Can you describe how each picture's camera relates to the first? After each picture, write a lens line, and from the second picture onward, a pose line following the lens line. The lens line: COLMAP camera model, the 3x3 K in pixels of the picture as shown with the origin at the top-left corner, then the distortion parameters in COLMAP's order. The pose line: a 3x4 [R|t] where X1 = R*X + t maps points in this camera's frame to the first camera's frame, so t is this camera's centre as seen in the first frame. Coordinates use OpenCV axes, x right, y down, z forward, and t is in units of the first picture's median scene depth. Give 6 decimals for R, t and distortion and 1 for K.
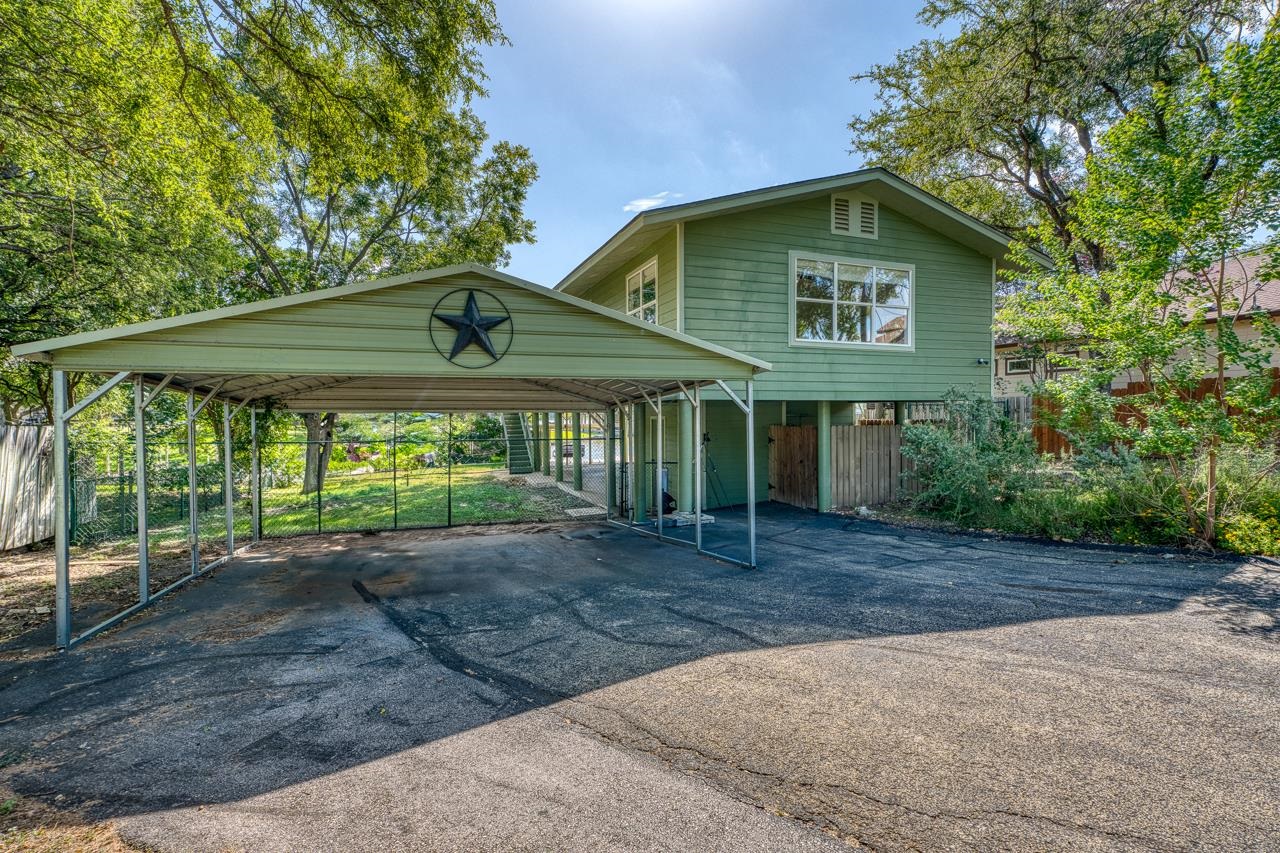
lens RADIAL K [[603.1, 0, 644.3], [0, 603.1, 422.5], [0, 0, 1]] dist [0.022129, -0.001111]
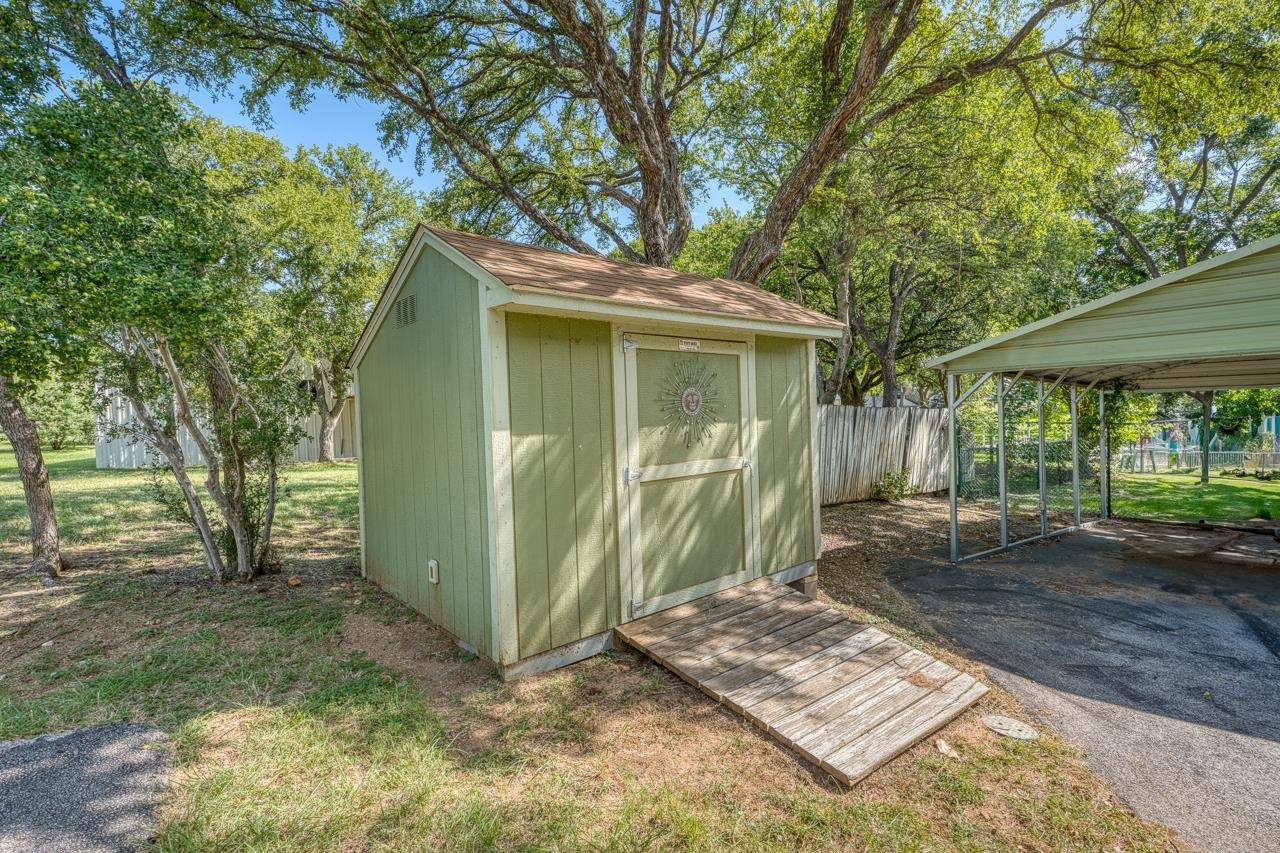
lens RADIAL K [[603.1, 0, 644.3], [0, 603.1, 422.5], [0, 0, 1]] dist [0.022129, -0.001111]
pose [[0.335068, 0.022302, -0.941930, 0.096935], [0.013973, 0.999492, 0.028635, -0.011774], [0.942090, -0.022756, 0.334586, -0.102070]]
